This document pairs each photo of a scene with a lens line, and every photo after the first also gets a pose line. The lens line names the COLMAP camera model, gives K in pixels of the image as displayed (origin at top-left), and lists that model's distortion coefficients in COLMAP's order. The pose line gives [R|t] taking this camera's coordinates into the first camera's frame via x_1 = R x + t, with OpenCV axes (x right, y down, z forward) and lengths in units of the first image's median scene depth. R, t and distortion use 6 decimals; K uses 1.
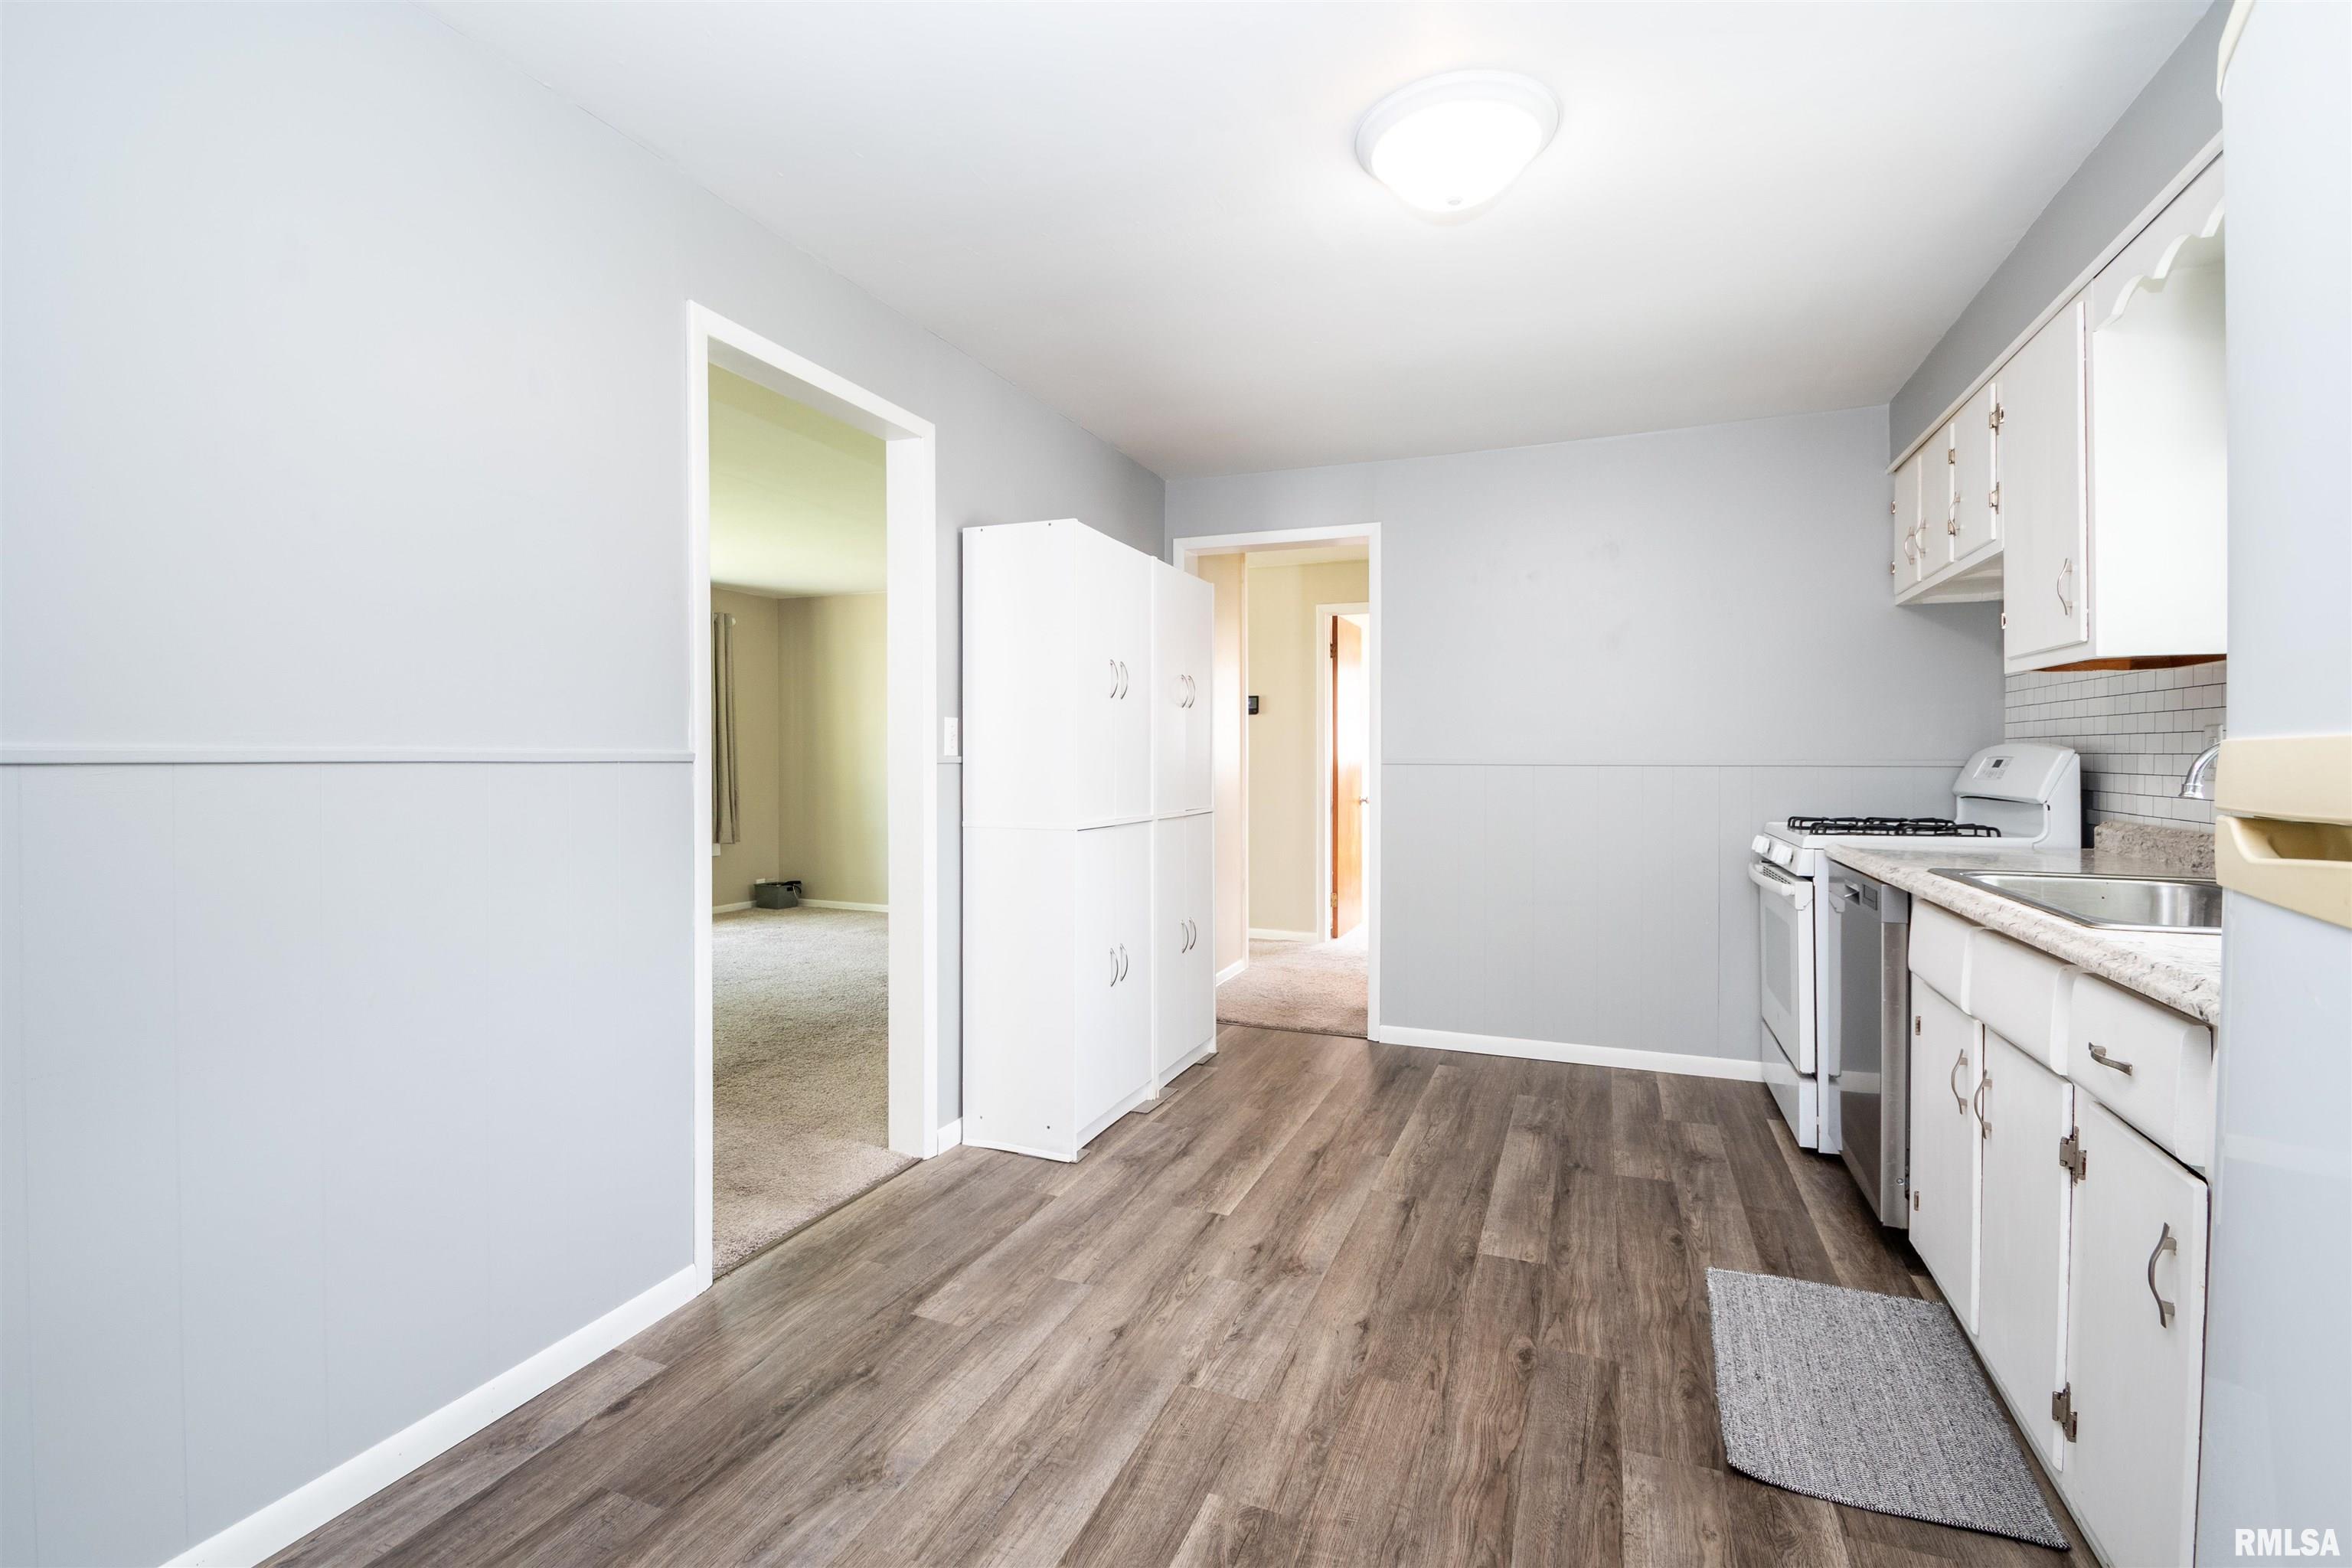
lens RADIAL K [[1041.5, 0, 1175.1], [0, 1041.5, 758.6], [0, 0, 1]] dist [-0.002468, -0.006637]
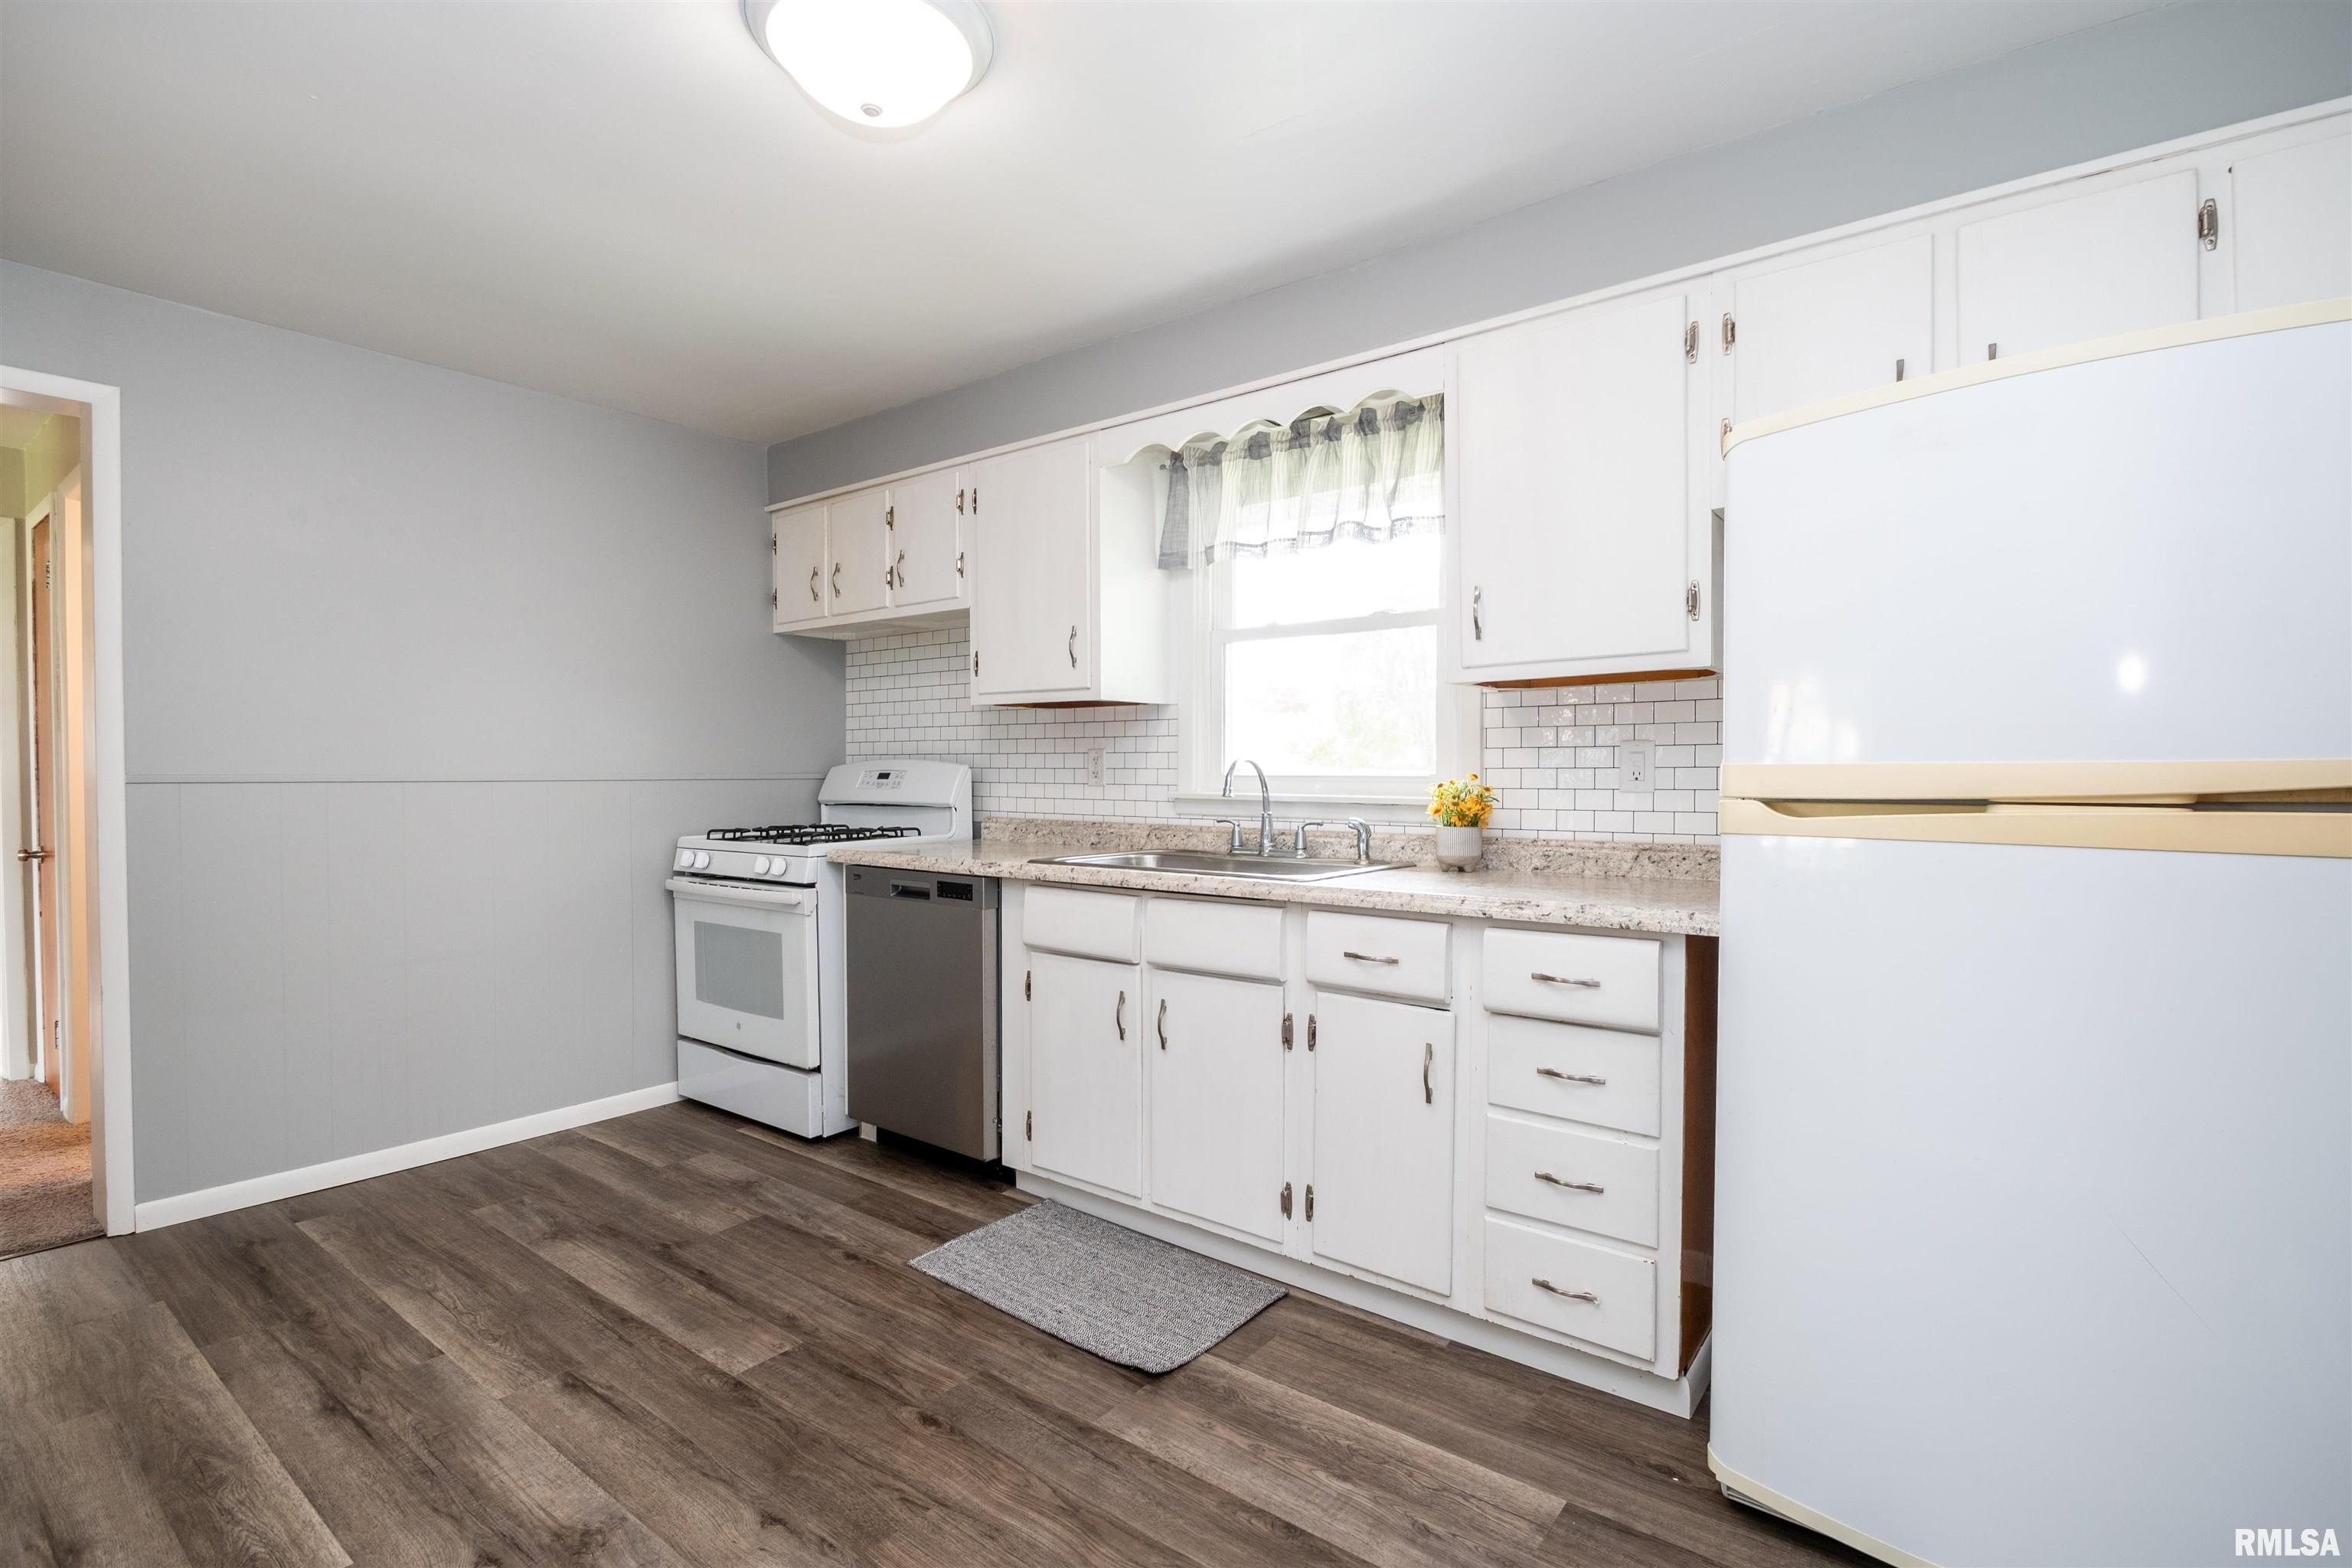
lens RADIAL K [[1041.5, 0, 1187.8], [0, 1041.5, 784.7], [0, 0, 1]] dist [-0.002468, -0.006637]
pose [[0.283797, -0.015023, 0.958767, -0.336250], [0.003612, 0.999887, 0.014598, -0.001576], [-0.958878, -0.000679, 0.283819, 0.369197]]
